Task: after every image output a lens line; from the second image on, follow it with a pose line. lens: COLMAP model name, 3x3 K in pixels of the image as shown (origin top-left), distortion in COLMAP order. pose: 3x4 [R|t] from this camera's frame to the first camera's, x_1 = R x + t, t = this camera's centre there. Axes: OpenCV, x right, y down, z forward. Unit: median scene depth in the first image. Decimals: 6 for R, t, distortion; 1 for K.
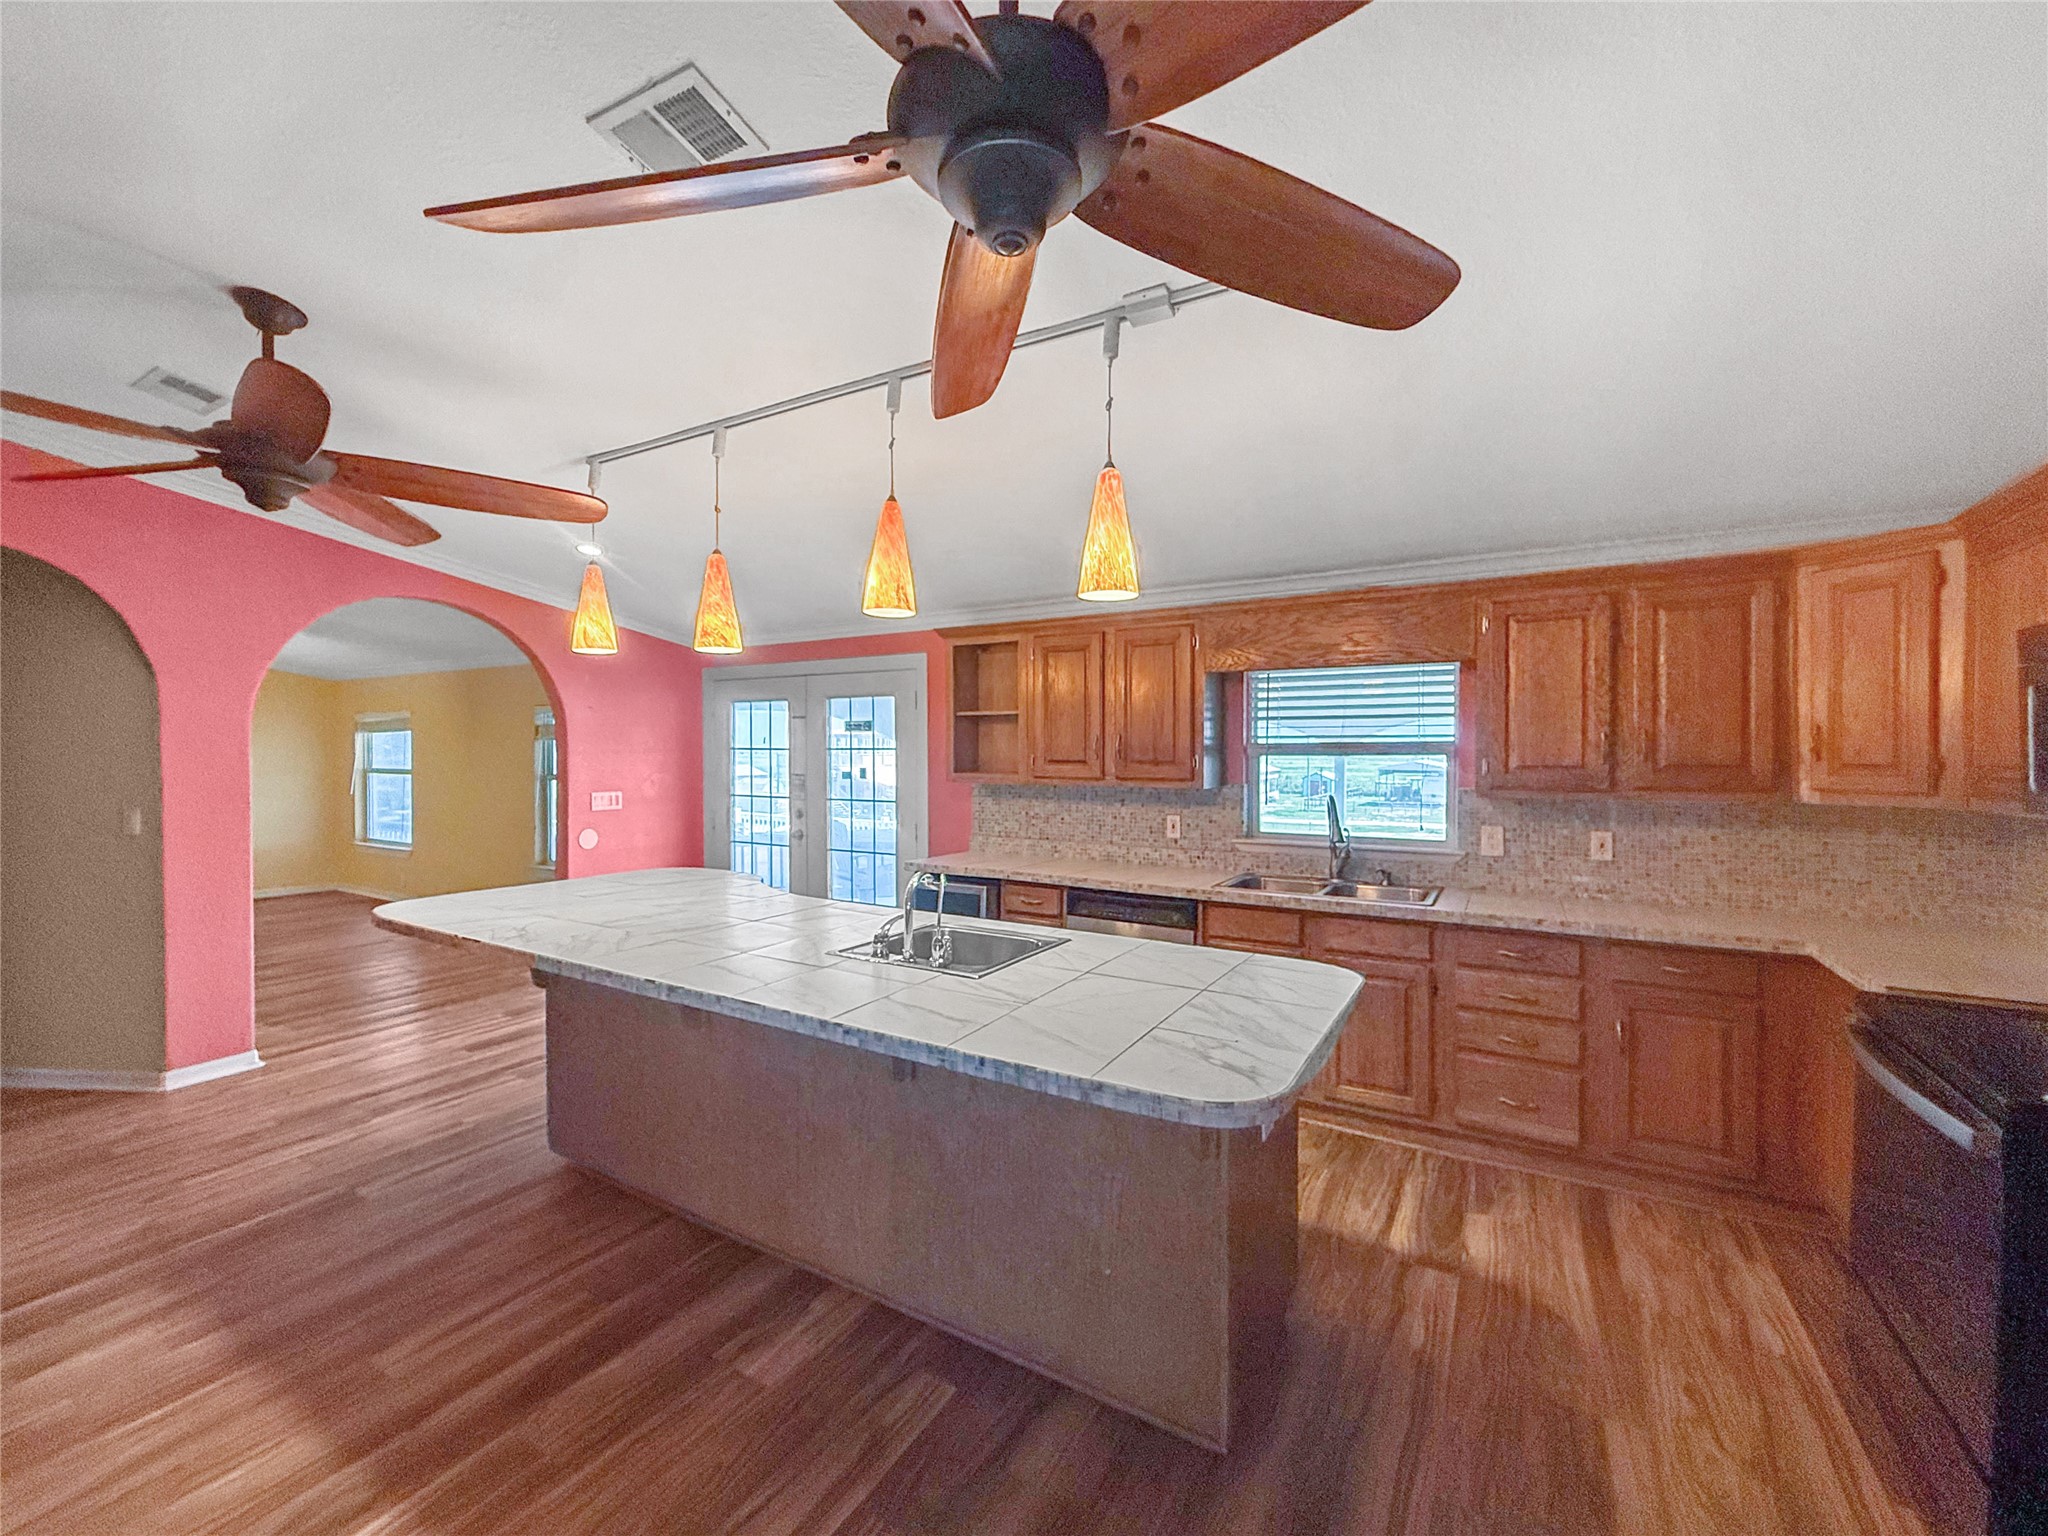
lens RADIAL K [[828.6, 0, 1024.0], [0, 828.6, 768.0], [0, 0, 1]] dist [0.000059, -0.000246]
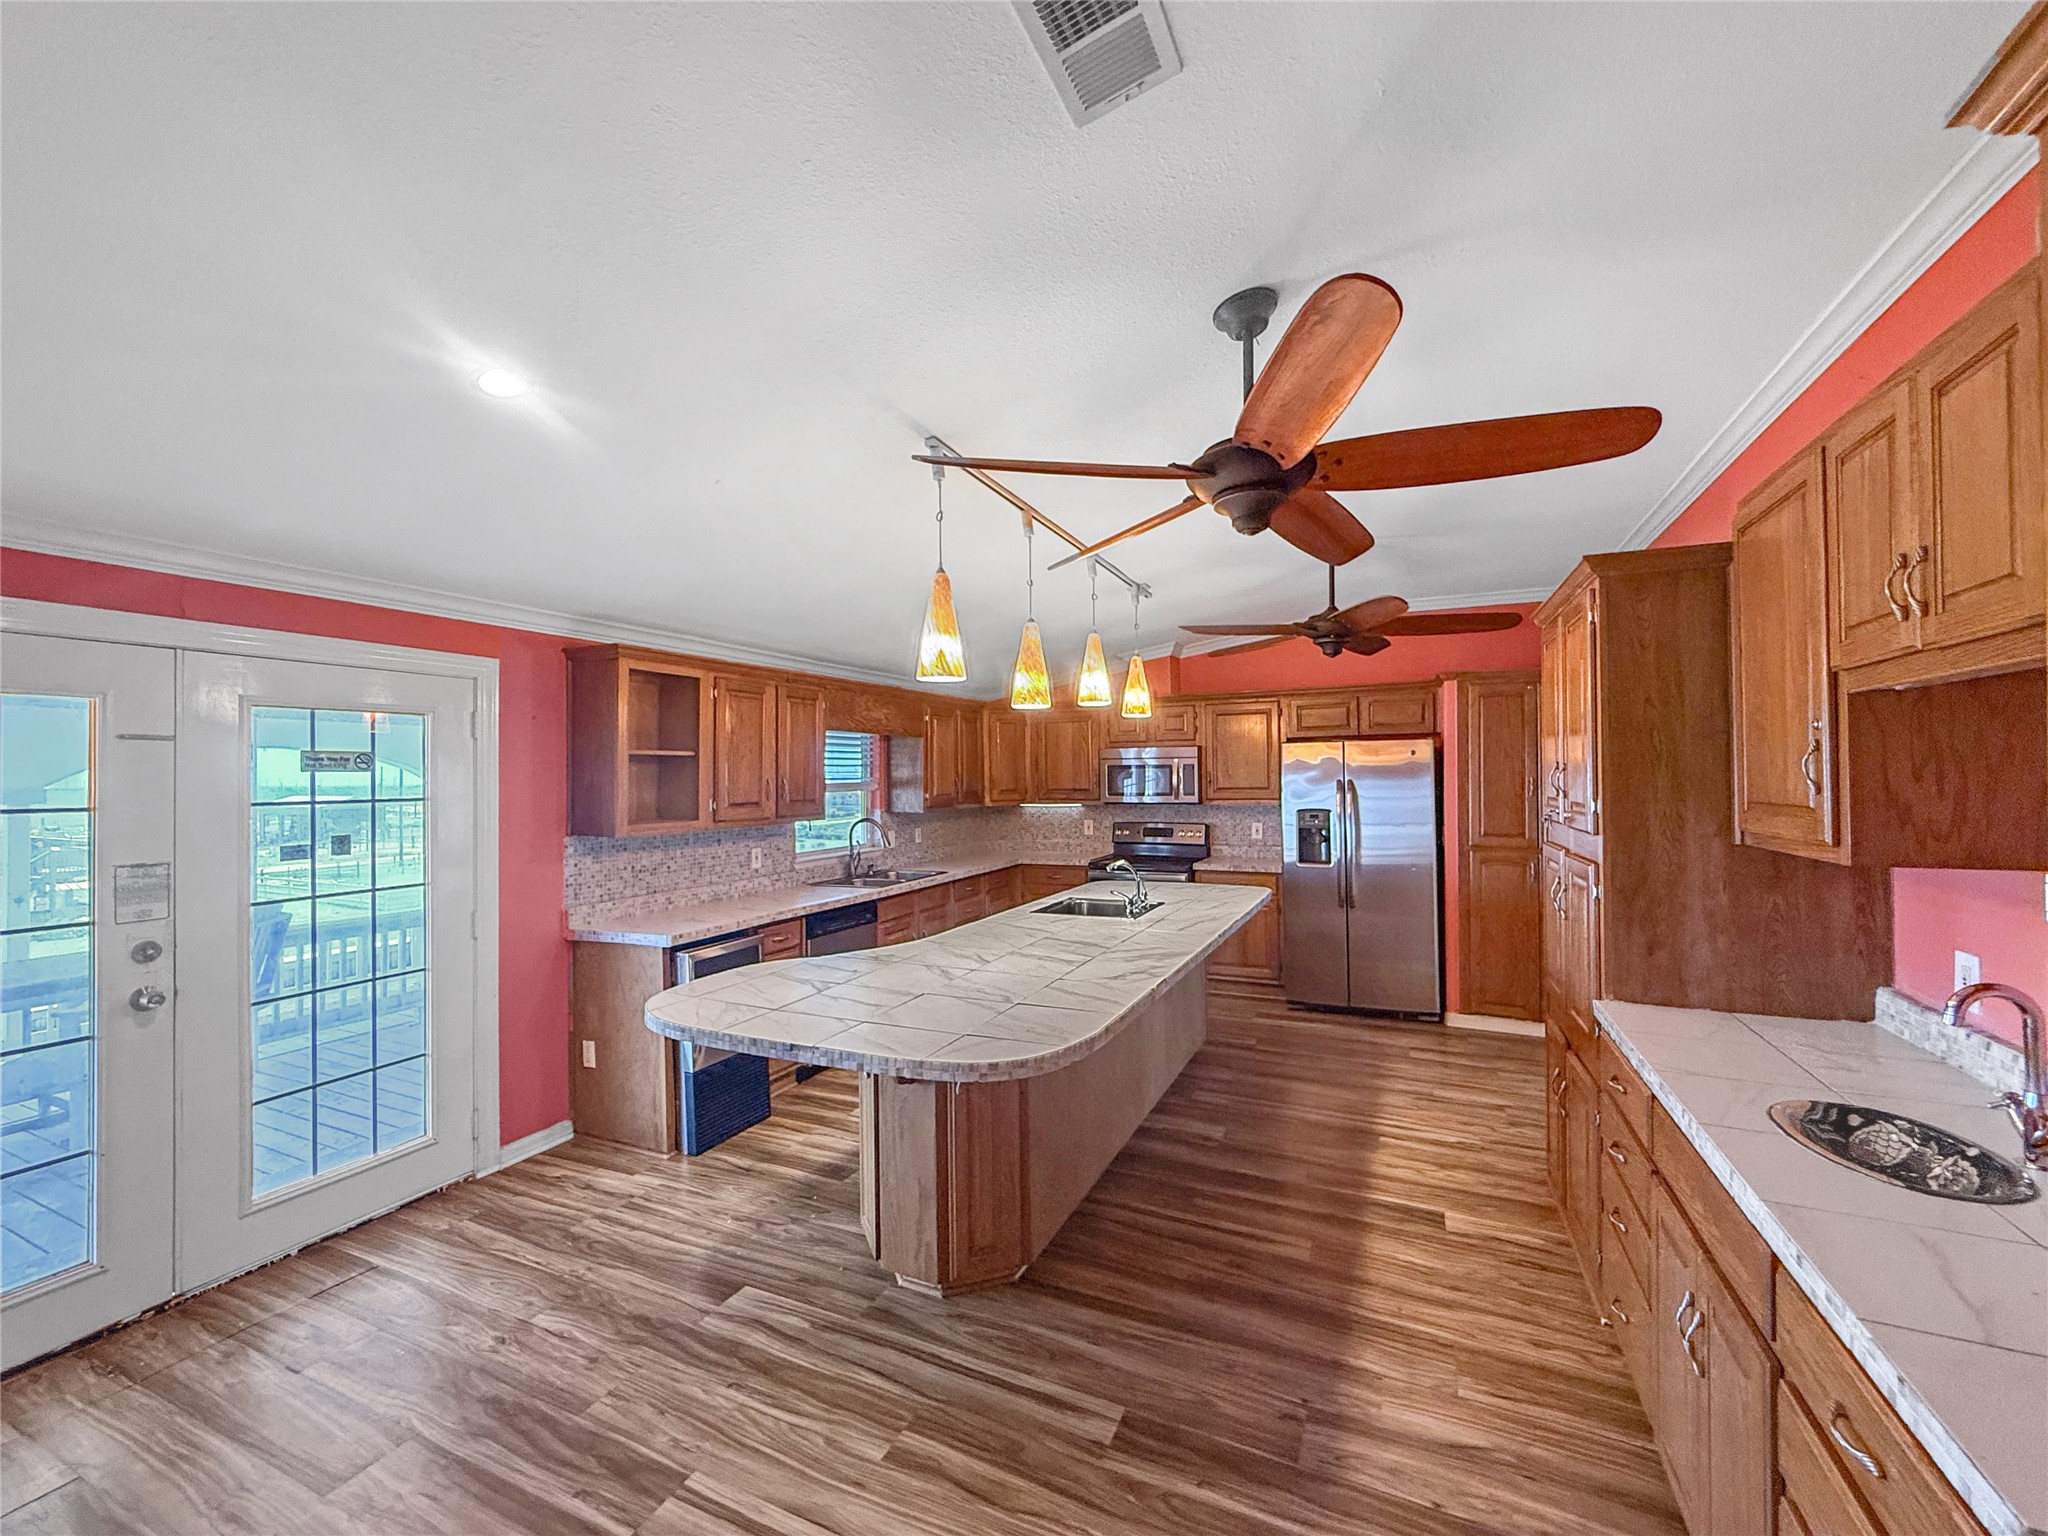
lens RADIAL K [[851.3, 0, 999.9], [0, 851.3, 765.3], [0, 0, 1]] dist [0.001405, 0.000126]
pose [[-0.083280, 0.012542, 0.996447, -1.134780], [0.033625, 0.999387, -0.009768, -0.038108], [-0.995959, 0.032692, -0.083650, 0.849719]]
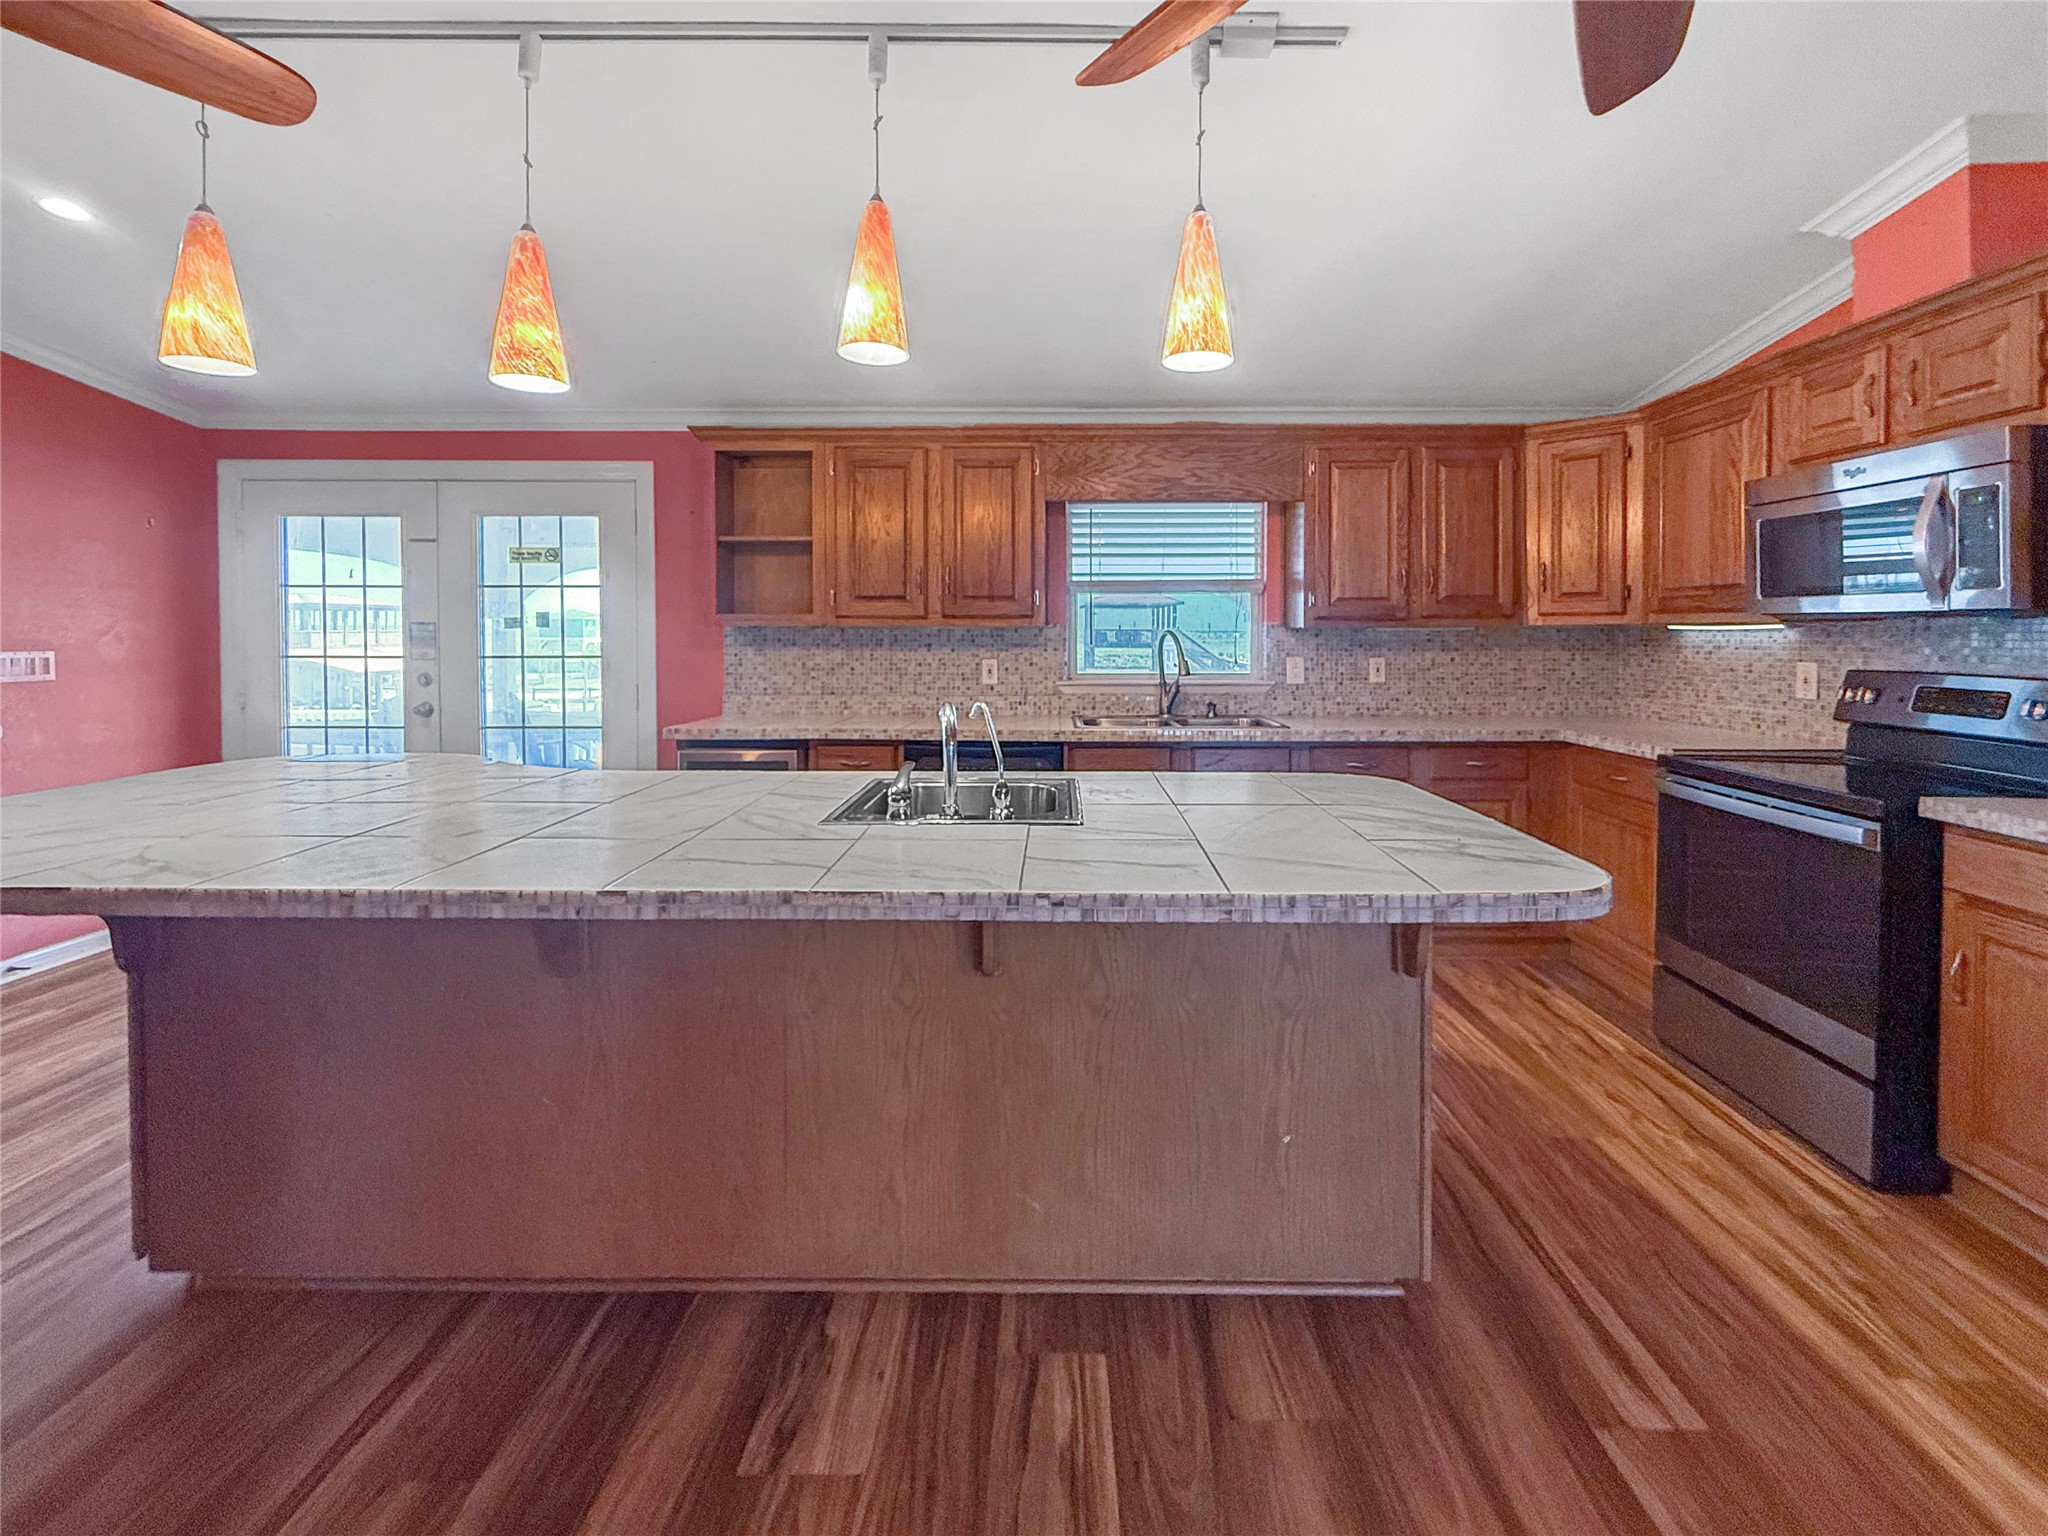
lens RADIAL K [[852.9, 0, 1040.5], [0, 852.9, 647.0], [0, 0, 1]] dist [0.000123, -0.000051]
pose [[0.864827, -0.010908, 0.501951, -0.270809], [0.011072, 0.999935, 0.002654, 0.046645], [-0.501948, 0.003262, 0.864892, 0.178671]]
